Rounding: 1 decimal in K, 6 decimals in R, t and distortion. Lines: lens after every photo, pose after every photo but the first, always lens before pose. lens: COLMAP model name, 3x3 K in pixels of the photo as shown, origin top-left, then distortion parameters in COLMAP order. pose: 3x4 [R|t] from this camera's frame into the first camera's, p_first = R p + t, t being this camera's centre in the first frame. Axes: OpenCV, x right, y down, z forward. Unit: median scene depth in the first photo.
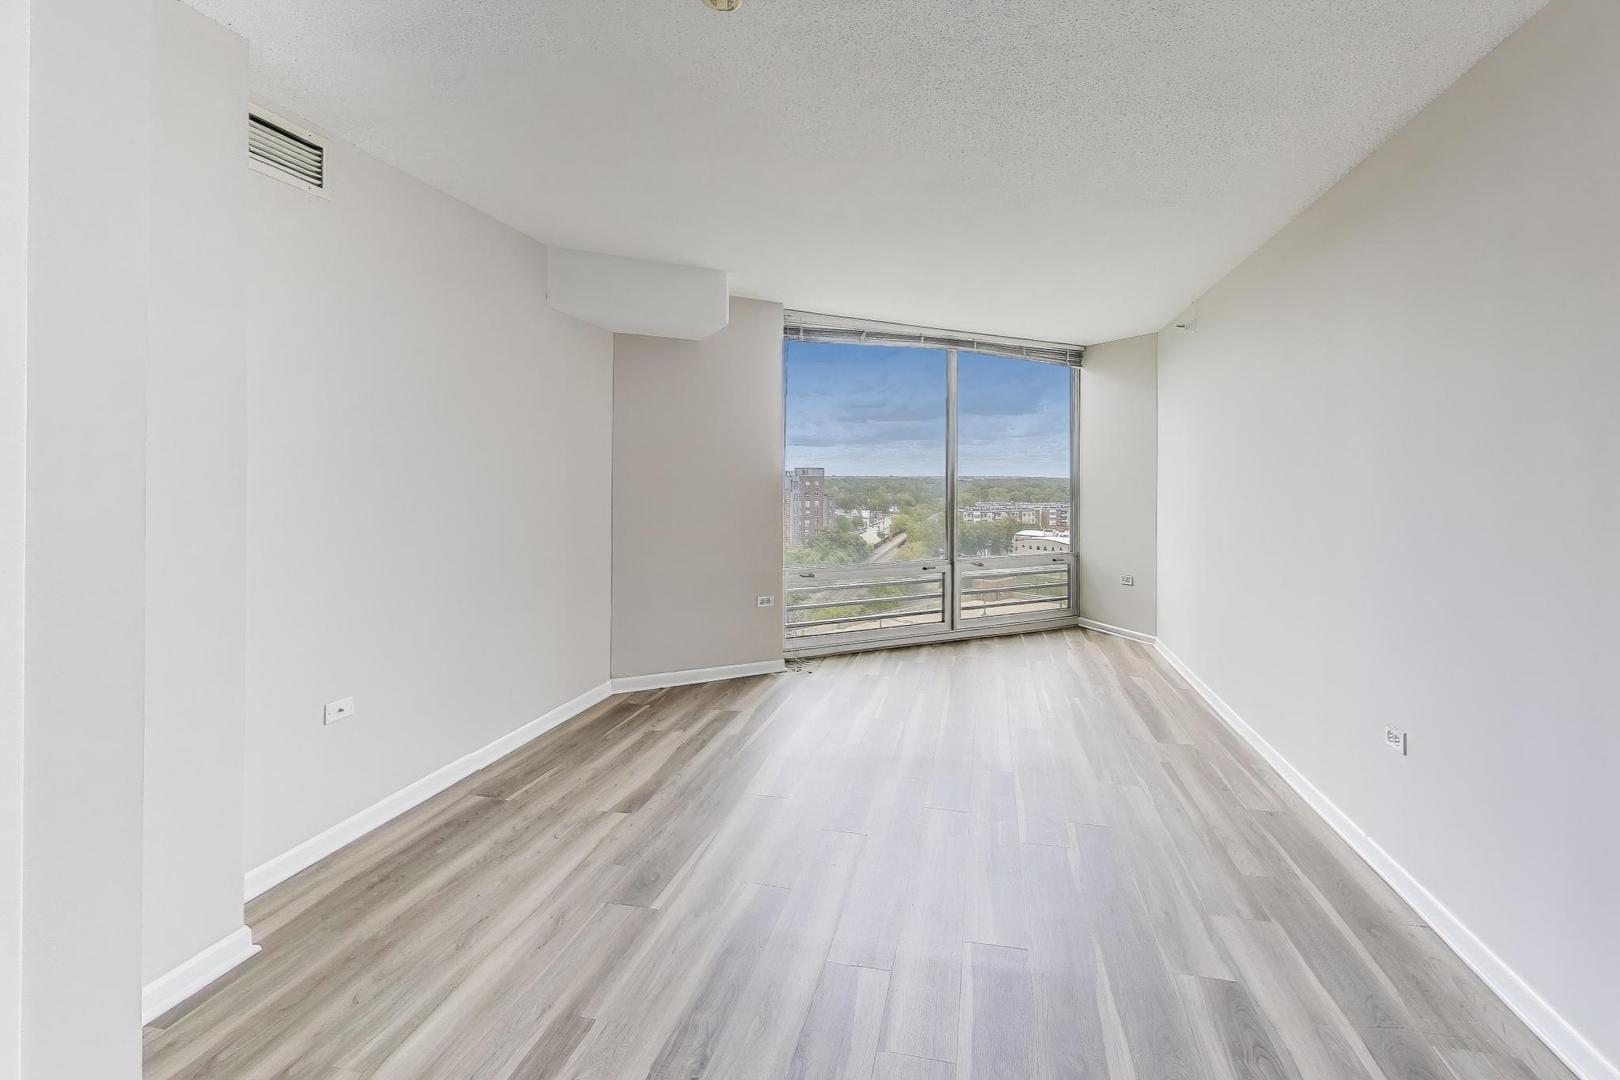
lens RADIAL K [[727.7, 0, 836.8], [0, 727.7, 479.1], [0, 0, 1]] dist [-0.000769, 0.000381]
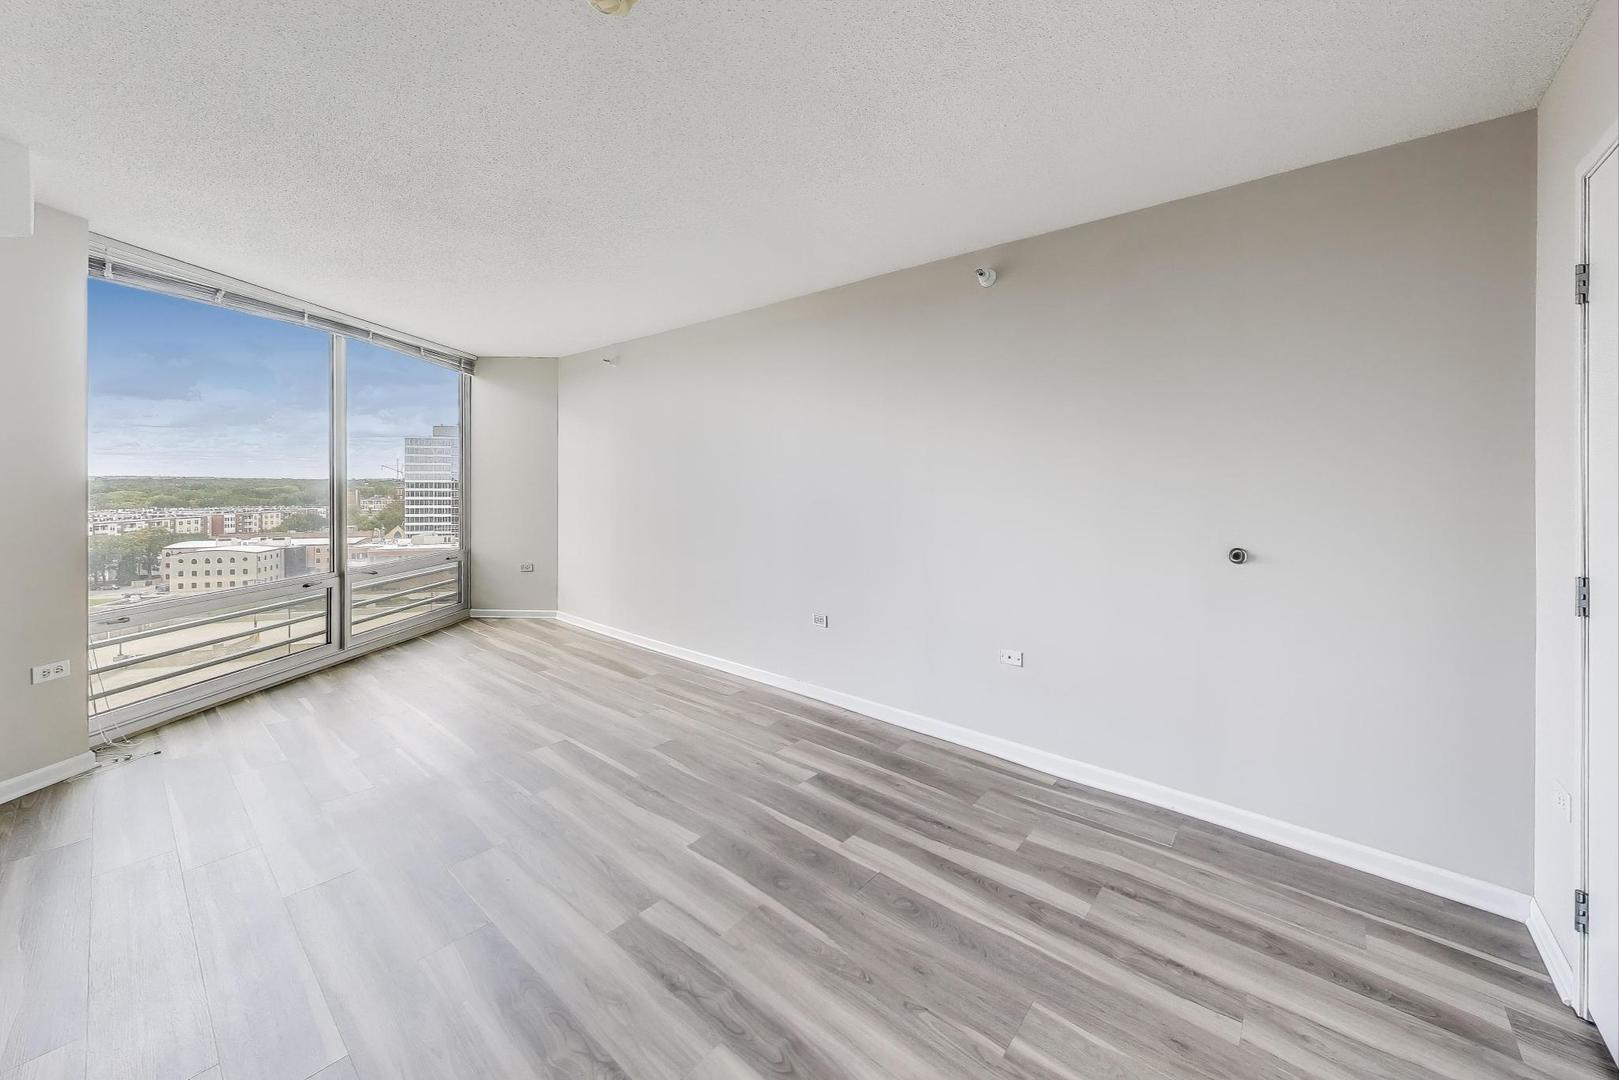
lens RADIAL K [[592.8, 0, 883.4], [0, 592.8, 486.3], [0, 0, 1]] dist [-0.001871, -0.000384]
pose [[0.420654, -0.015146, 0.907095, -0.218963], [0.002891, 0.999878, 0.015354, -0.002470], [-0.907217, -0.003836, 0.420647, 0.093395]]
